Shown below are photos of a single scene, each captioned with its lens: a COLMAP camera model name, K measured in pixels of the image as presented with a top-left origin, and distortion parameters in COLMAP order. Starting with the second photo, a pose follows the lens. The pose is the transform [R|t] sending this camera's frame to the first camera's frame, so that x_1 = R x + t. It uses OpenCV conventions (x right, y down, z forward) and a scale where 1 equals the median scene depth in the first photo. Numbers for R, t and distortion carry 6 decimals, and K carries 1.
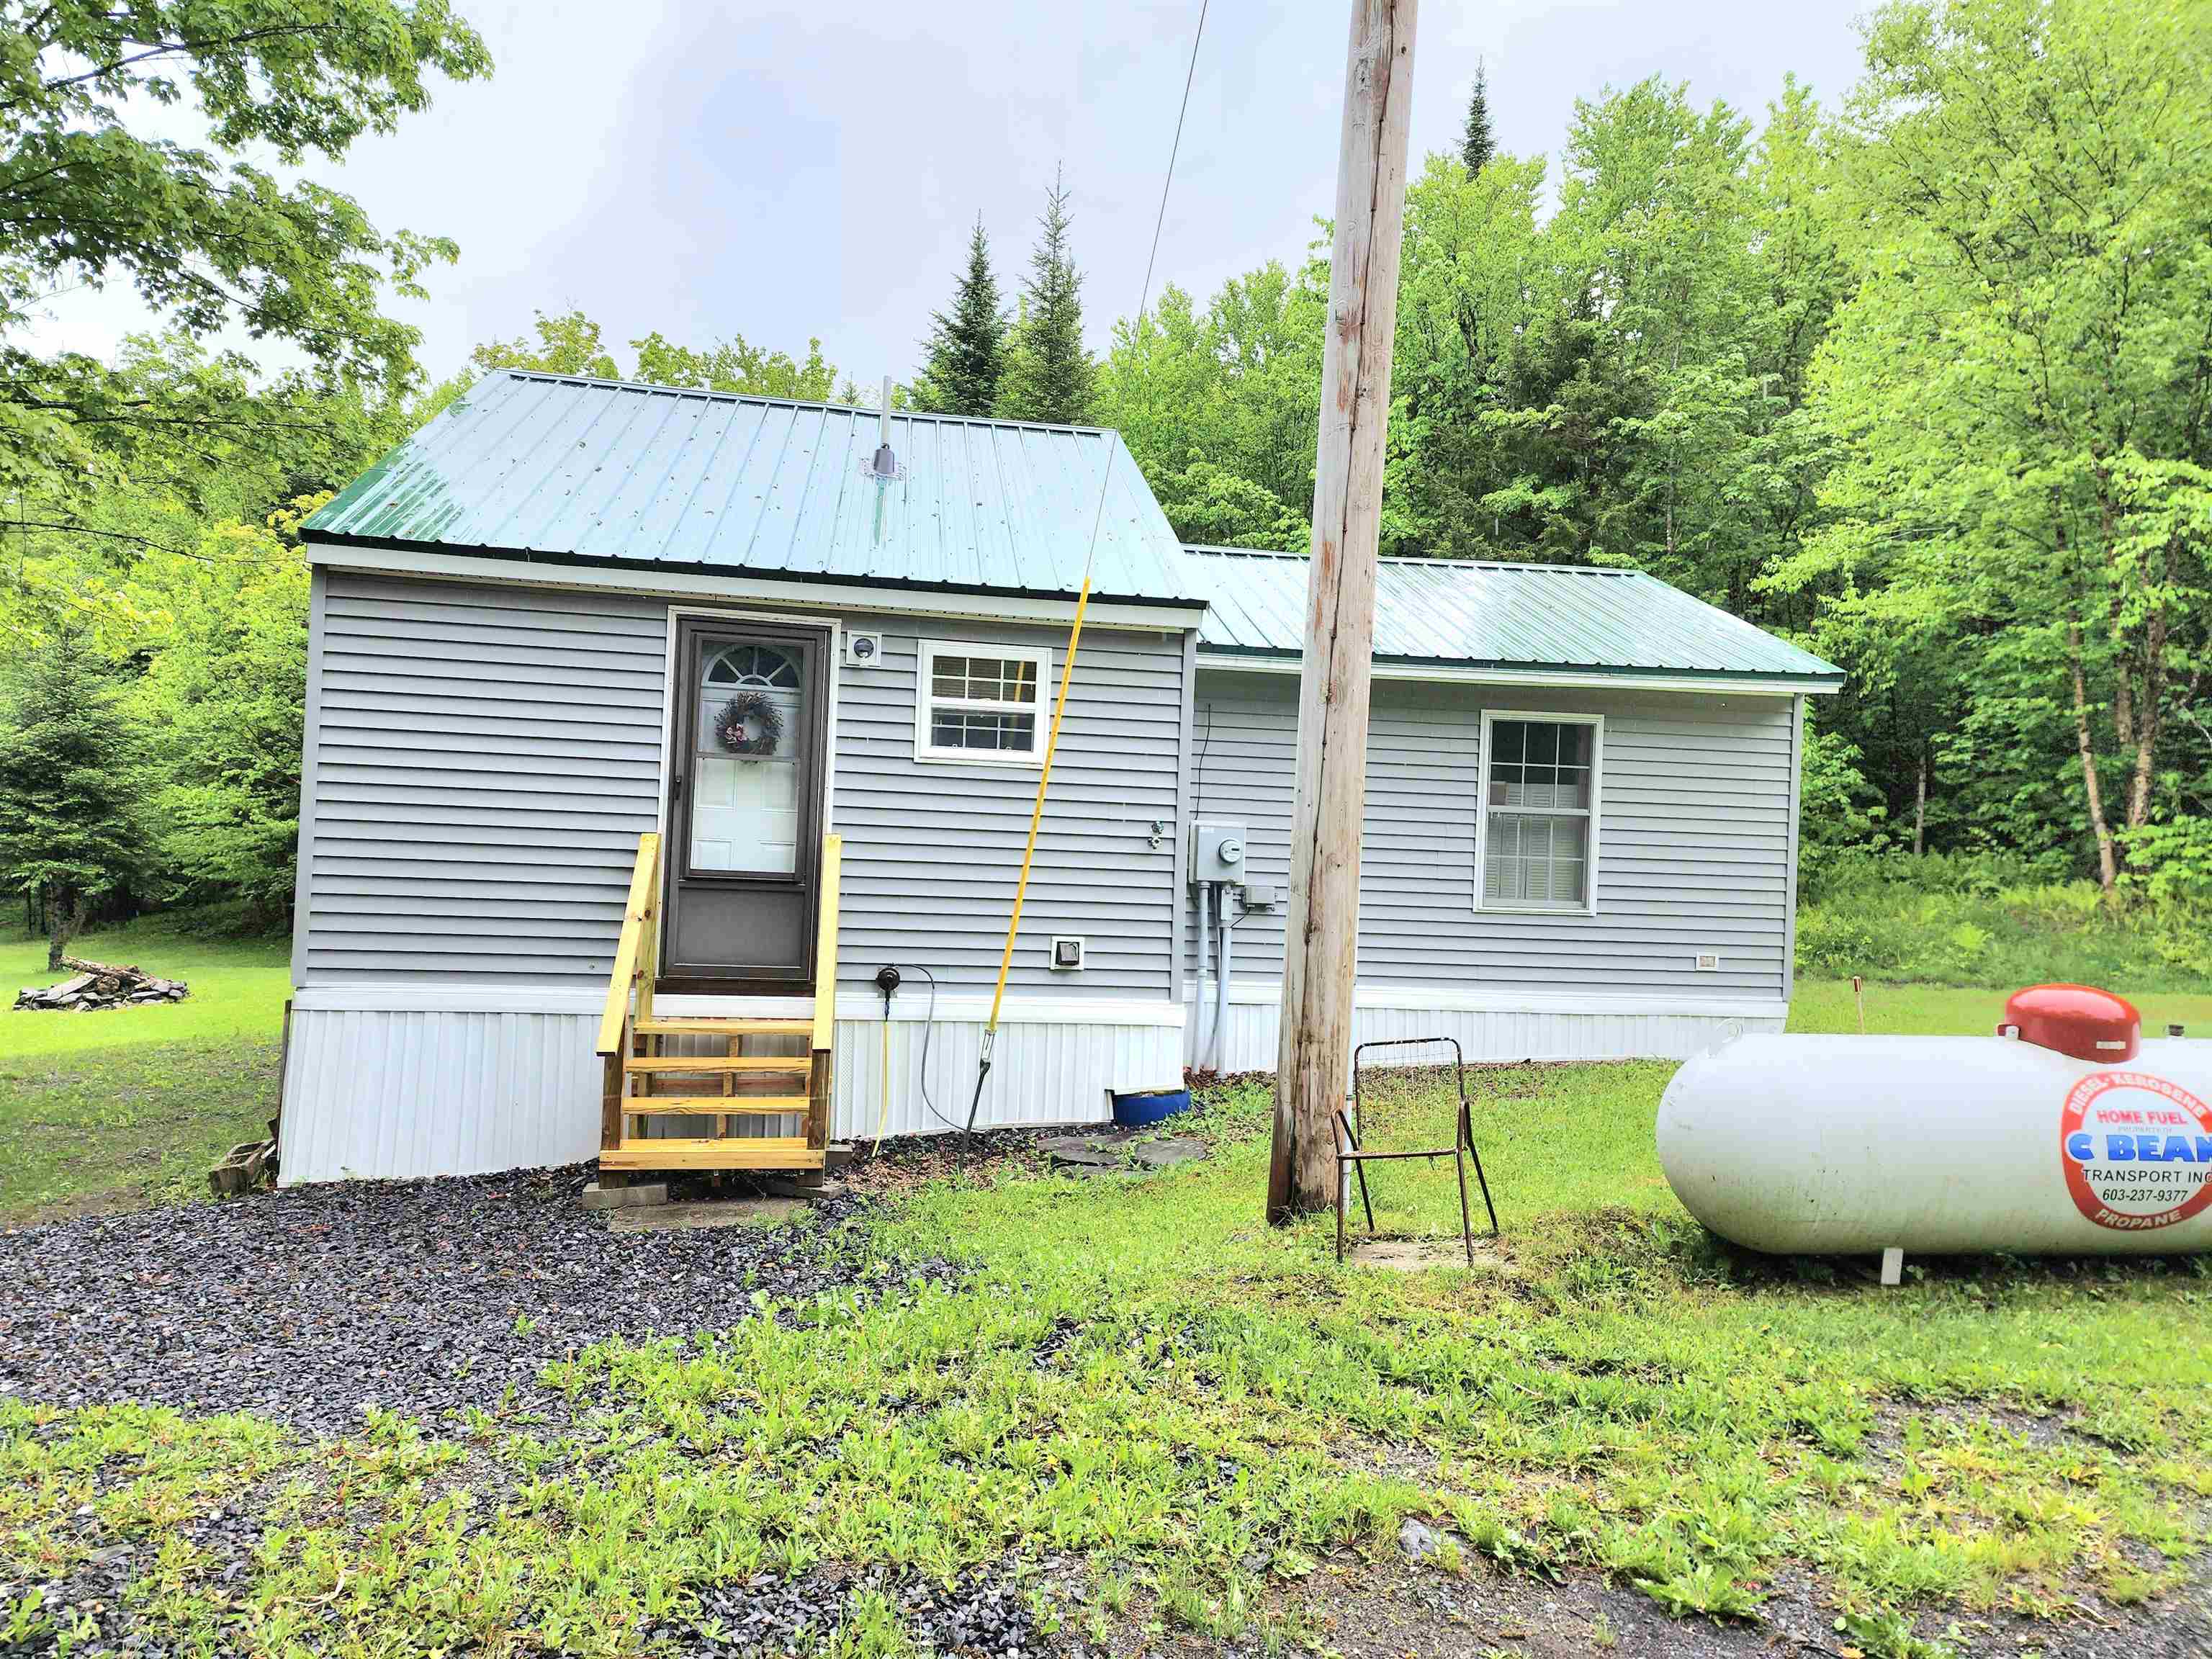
lens RADIAL K [[1469.9, 0, 1103.9], [0, 1469.9, 772.6], [0, 0, 1]] dist [0.101003, -0.104378]
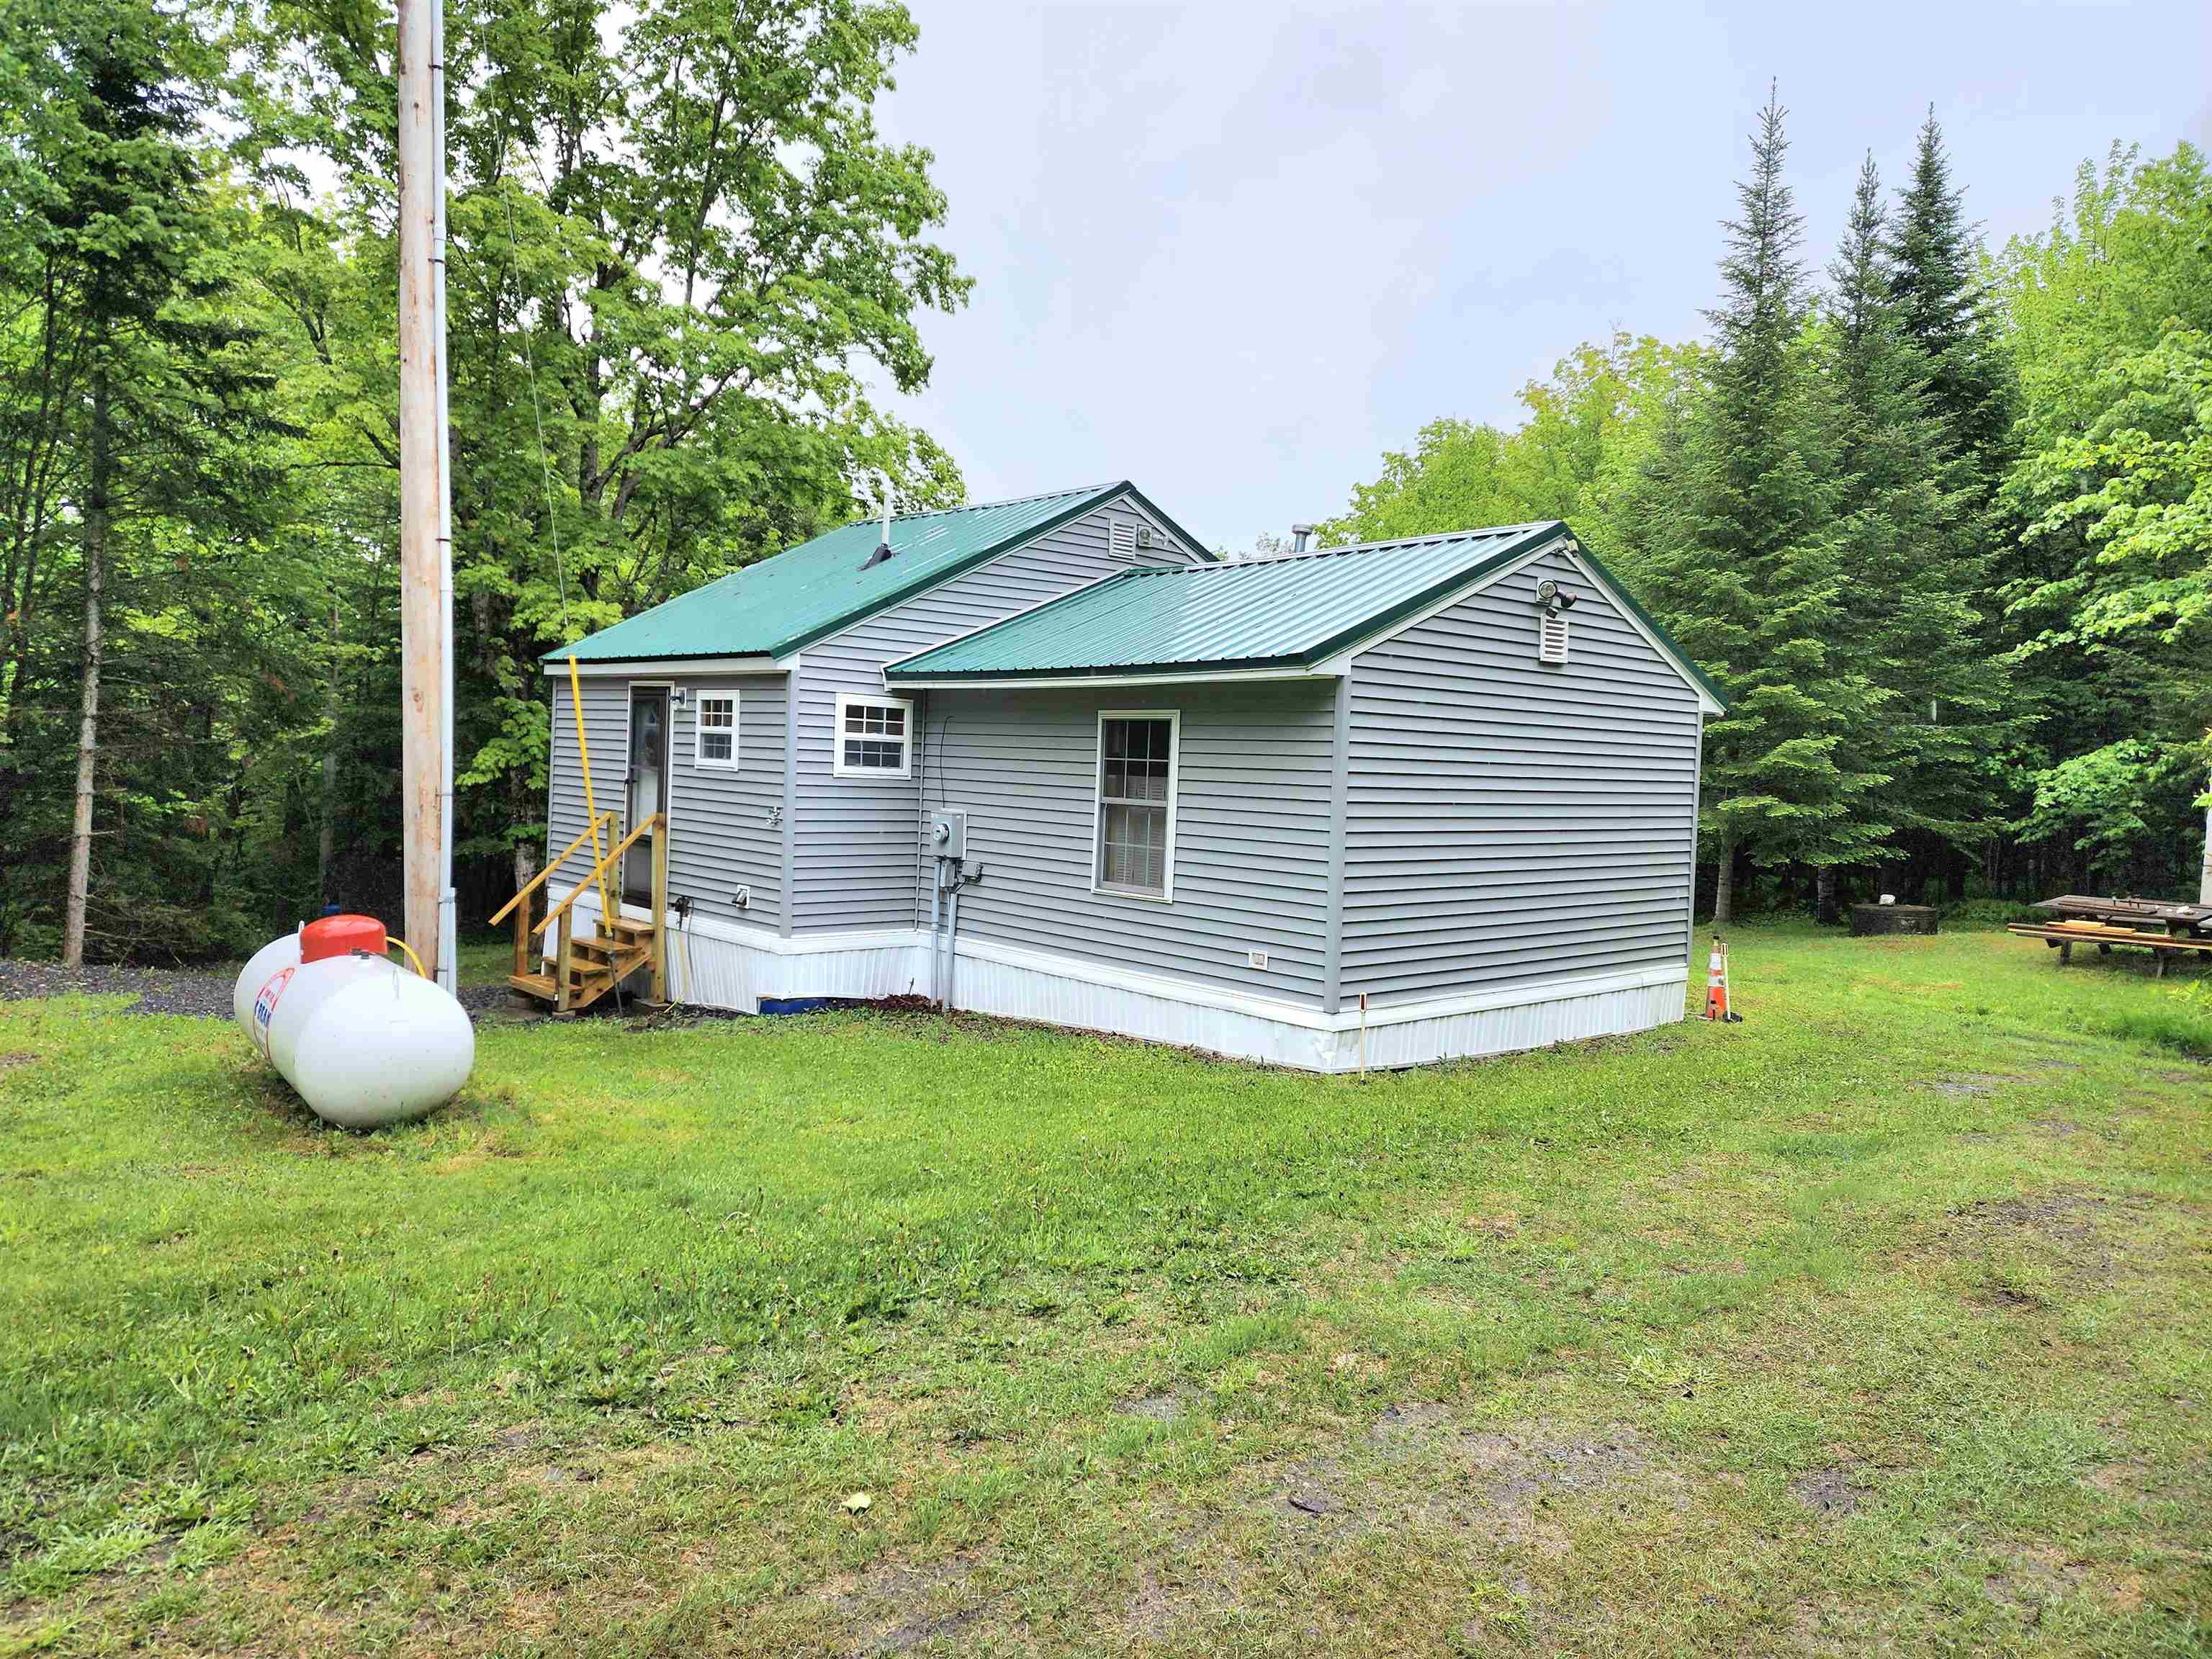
lens RADIAL K [[1469.9, 0, 1103.9], [0, 1469.9, 772.6], [0, 0, 1]] dist [0.101003, -0.104378]
pose [[0.553331, -0.014740, -0.832831, 1.422033], [0.008374, 0.999891, -0.012133, 0.020446], [0.832919, -0.000261, 0.553395, 0.482642]]
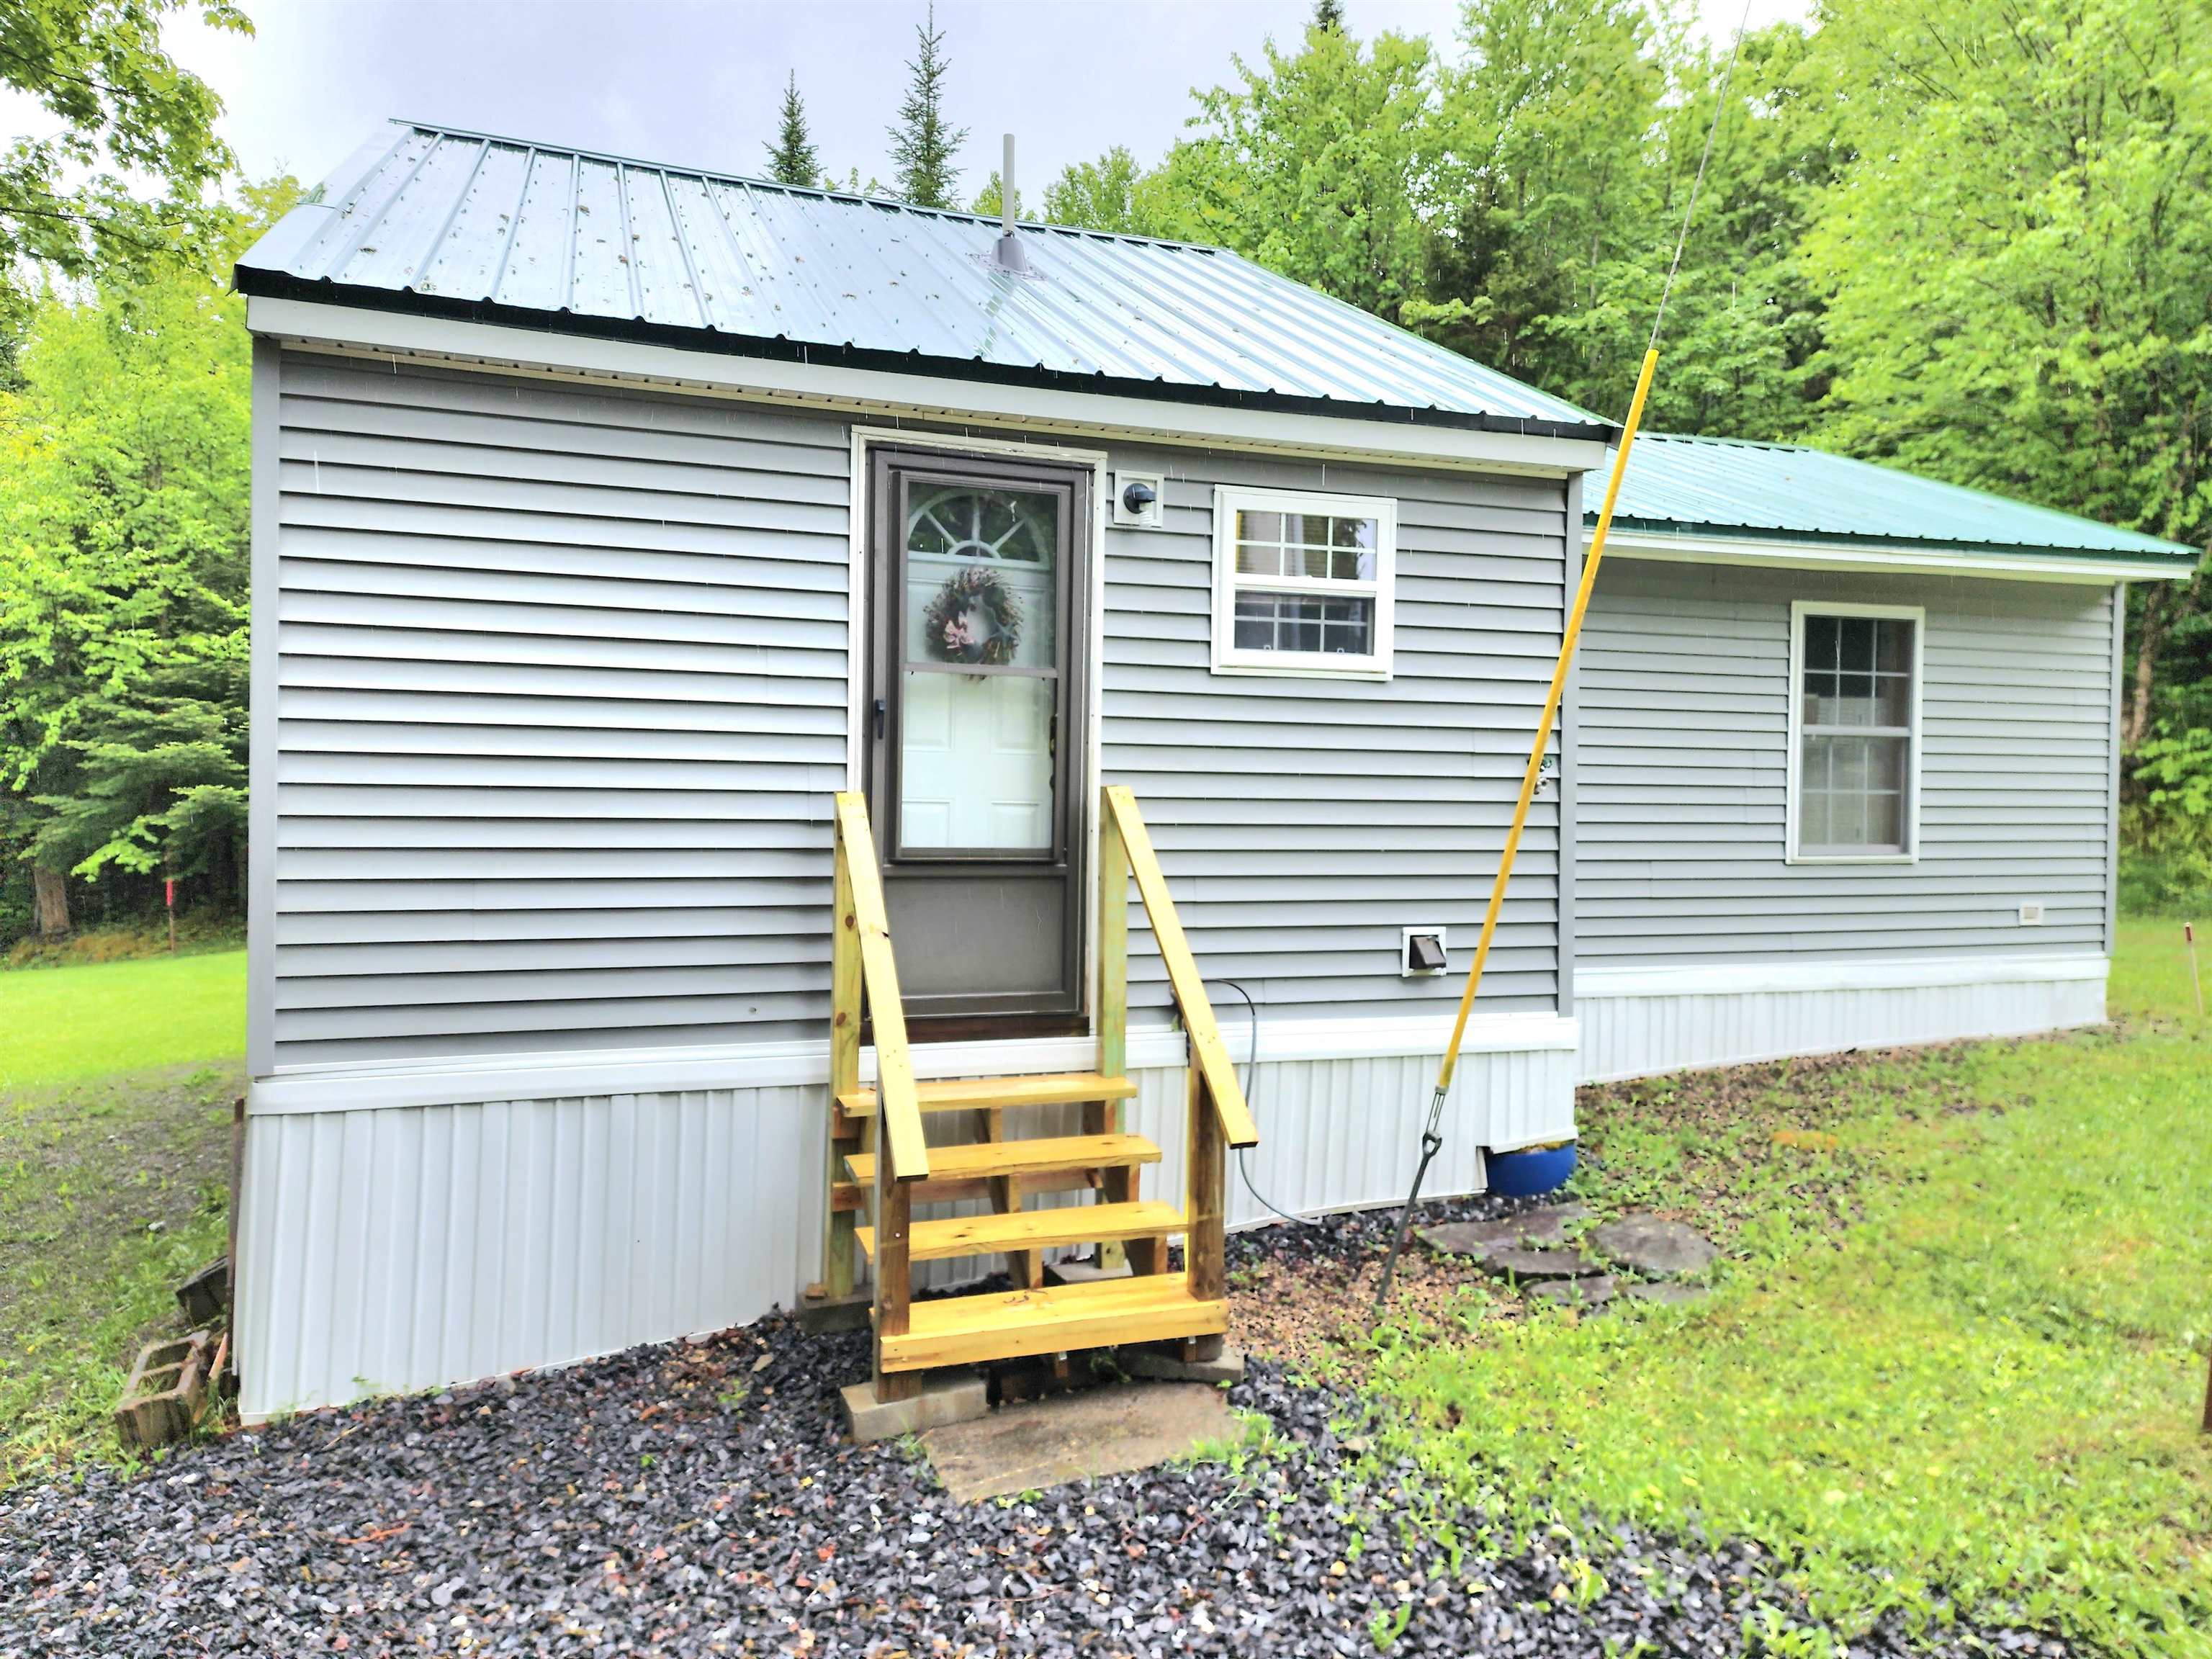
lens RADIAL K [[1473.6, 0, 1060.7], [0, 1473.6, 763.1], [0, 0, 1]] dist [0.086222, -0.078351]
pose [[0.985806, -0.026291, 0.165815, -0.304062], [0.021386, 0.999281, 0.031296, 0.010687], [-0.166519, -0.027305, 0.985660, 0.356779]]
